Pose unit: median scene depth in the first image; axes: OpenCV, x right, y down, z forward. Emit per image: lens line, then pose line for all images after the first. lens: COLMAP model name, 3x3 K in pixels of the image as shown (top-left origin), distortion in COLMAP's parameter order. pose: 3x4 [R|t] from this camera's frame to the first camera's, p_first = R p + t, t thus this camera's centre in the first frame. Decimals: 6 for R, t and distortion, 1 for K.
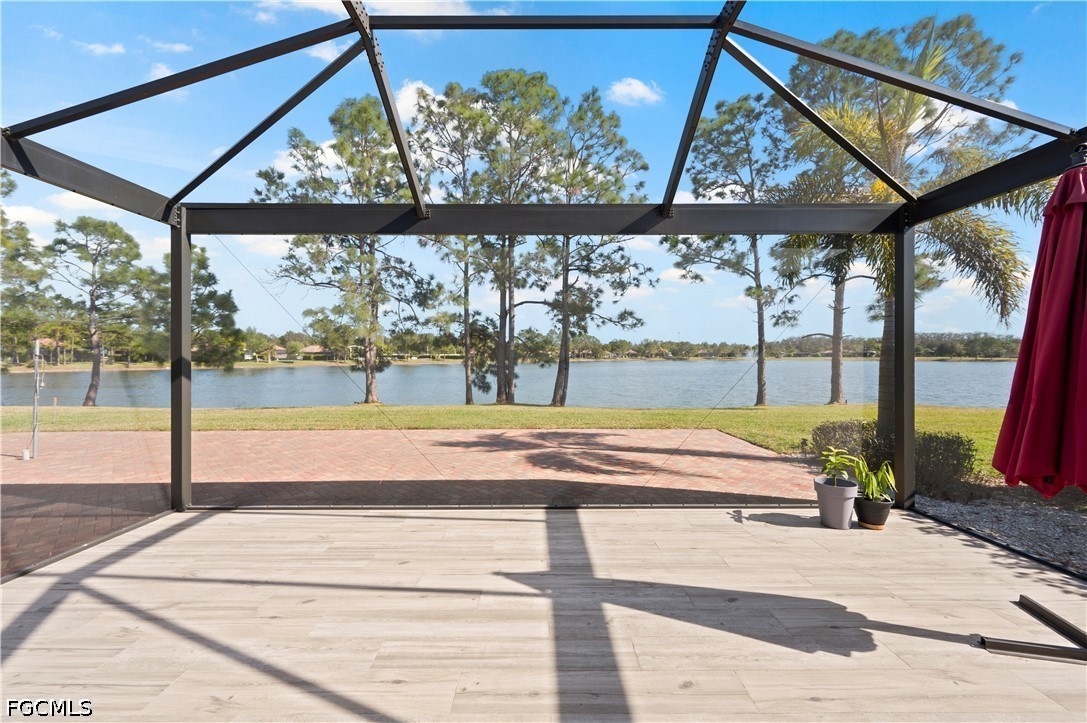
lens RADIAL K [[427.6, 0, 544.0], [0, 427.6, 357.1], [0, 0, 1]] dist [-0.000128, 0.000603]
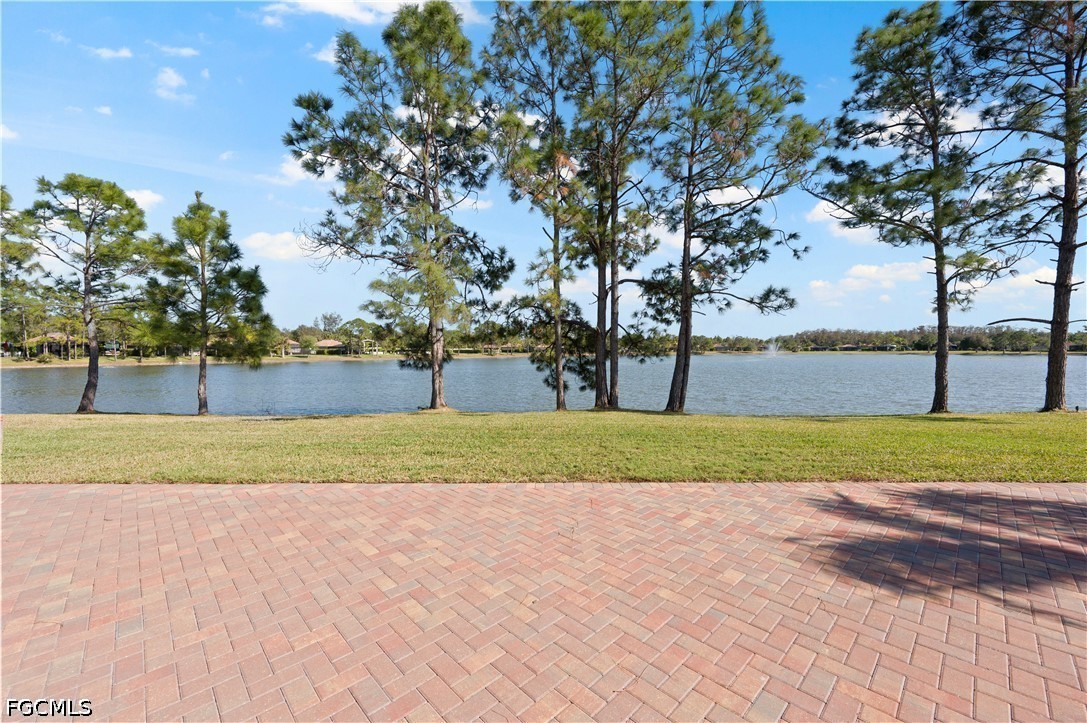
lens RADIAL K [[426.6, 0, 545.9], [0, 426.6, 360.6], [0, 0, 1]] dist [0.000367, 0.000258]
pose [[0.999918, -0.000579, -0.012797, -0.185468], [0.000850, 0.999775, 0.021185, 0.003061], [0.012782, -0.021194, 0.999694, 0.209092]]
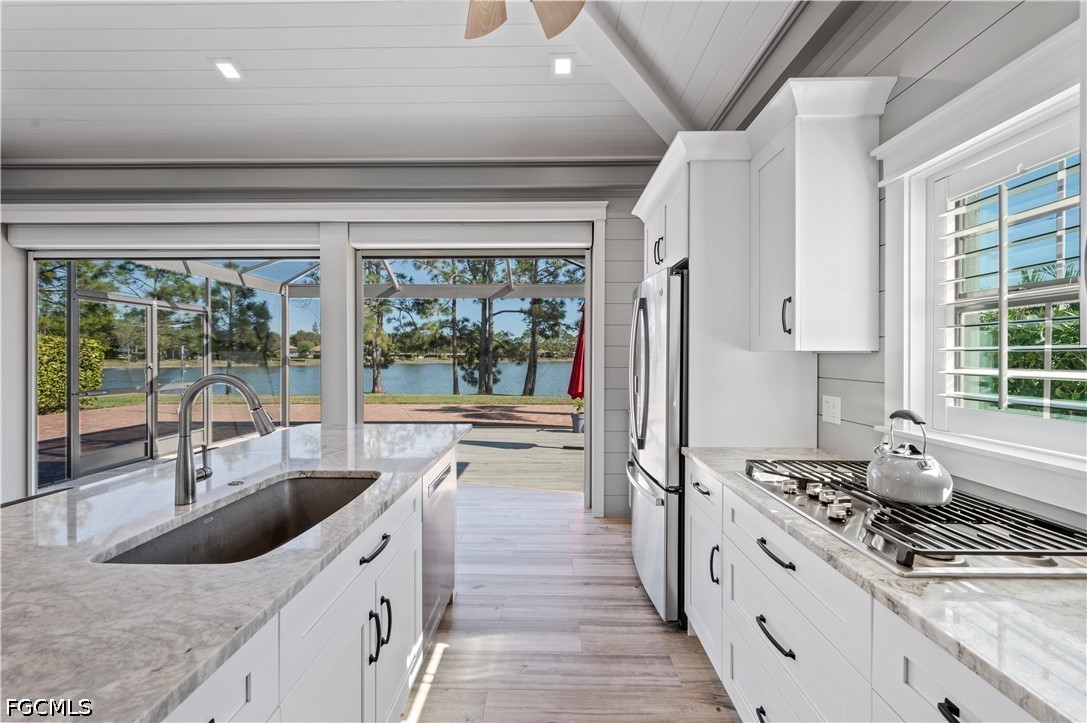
lens RADIAL K [[433.6, 0, 542.0], [0, 433.6, 356.2], [0, 0, 1]] dist [-0.000864, 0.000158]
pose [[0.999674, 0.004055, -0.025215, 0.099709], [-0.004086, 0.999991, -0.001159, -0.000299], [0.025210, 0.001262, 0.999681, -0.232537]]
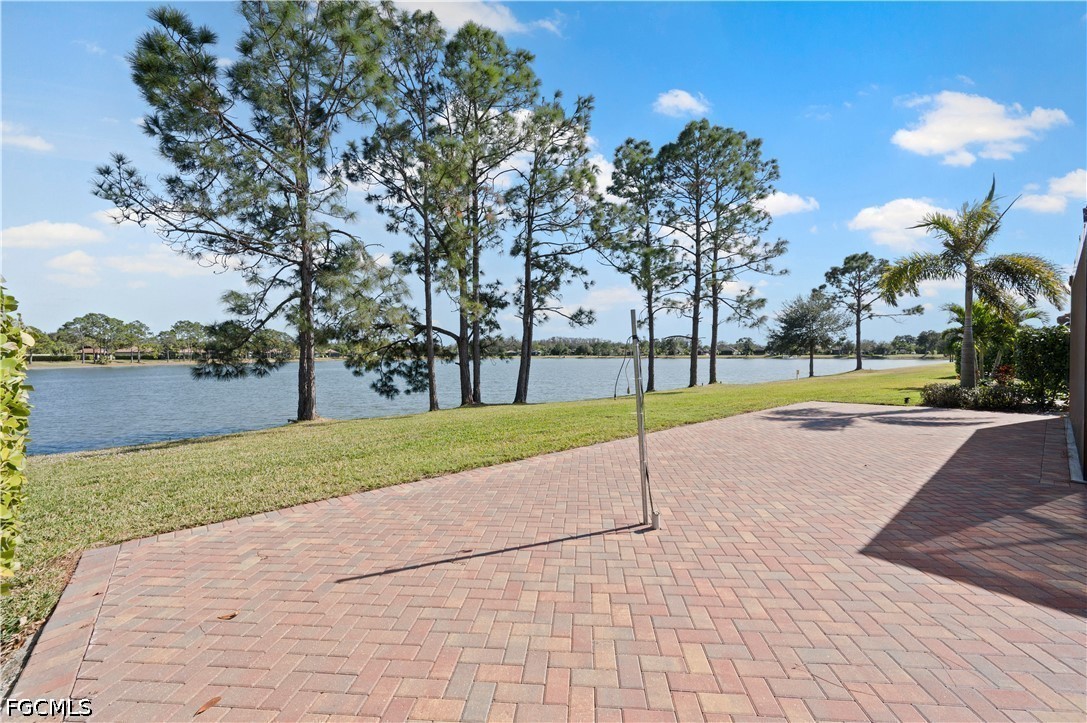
lens RADIAL K [[431.3, 0, 545.0], [0, 431.3, 362.7], [0, 0, 1]] dist [0.000271, -0.000001]
pose [[0.767161, -0.013939, 0.641303, -0.523357], [0.005494, 0.999870, 0.015161, 0.006769], [-0.641431, -0.008108, 0.767138, 0.208430]]
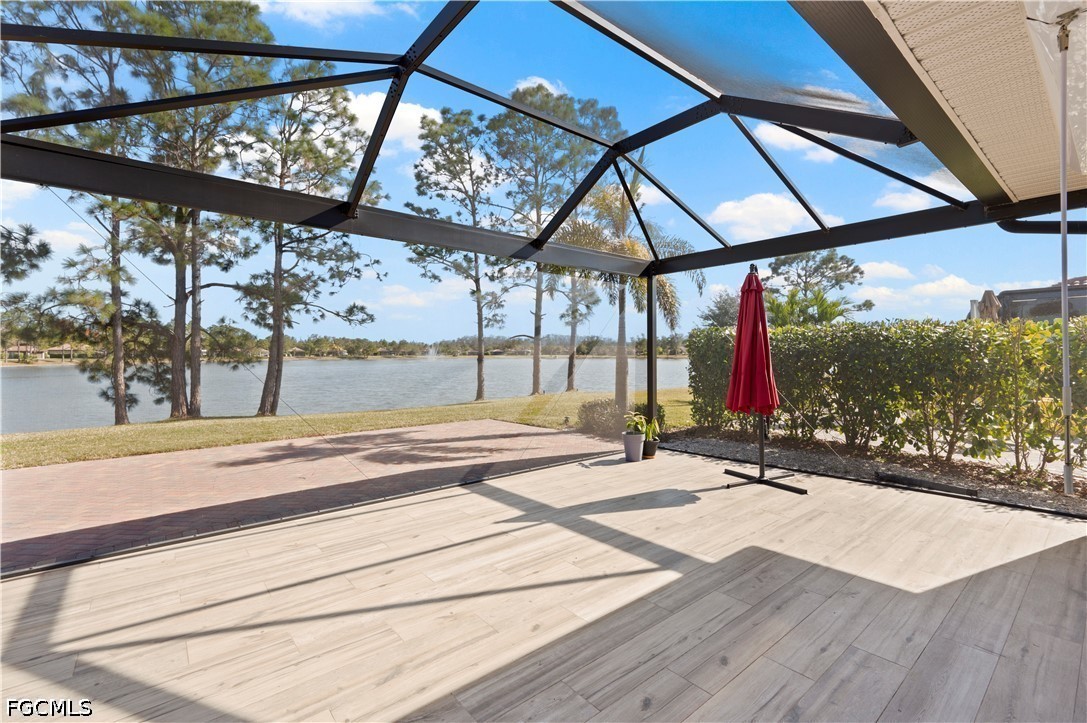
lens RADIAL K [[474.1, 0, 539.2], [0, 474.1, 355.6], [0, 0, 1]] dist [0.001266, 0.000269]
pose [[0.776164, -0.002726, 0.630525, -0.128906], [0.002959, 0.999995, 0.000682, 0.000086], [-0.630524, 0.001336, 0.776169, -0.027548]]
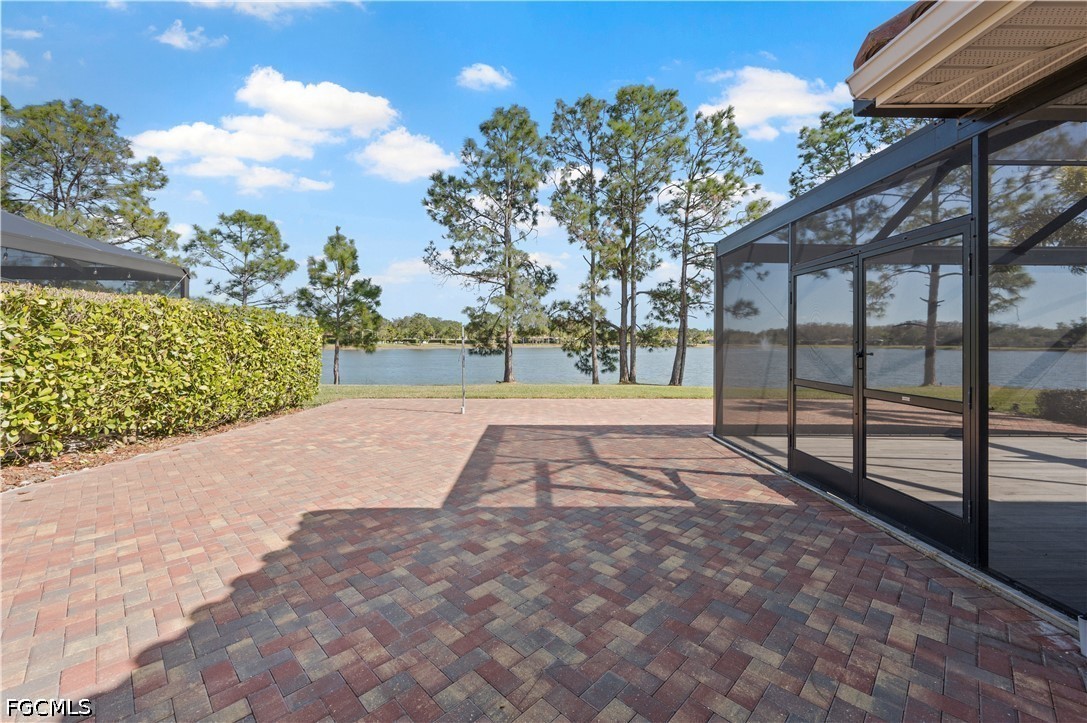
lens RADIAL K [[435.0, 0, 545.2], [0, 435.0, 343.1], [0, 0, 1]] dist [-0.000827, 0.000019]
pose [[0.999931, 0.008764, 0.007799, -0.302454], [-0.008772, 0.999961, 0.000958, 0.003501], [-0.007790, -0.001027, 0.999969, -0.122045]]
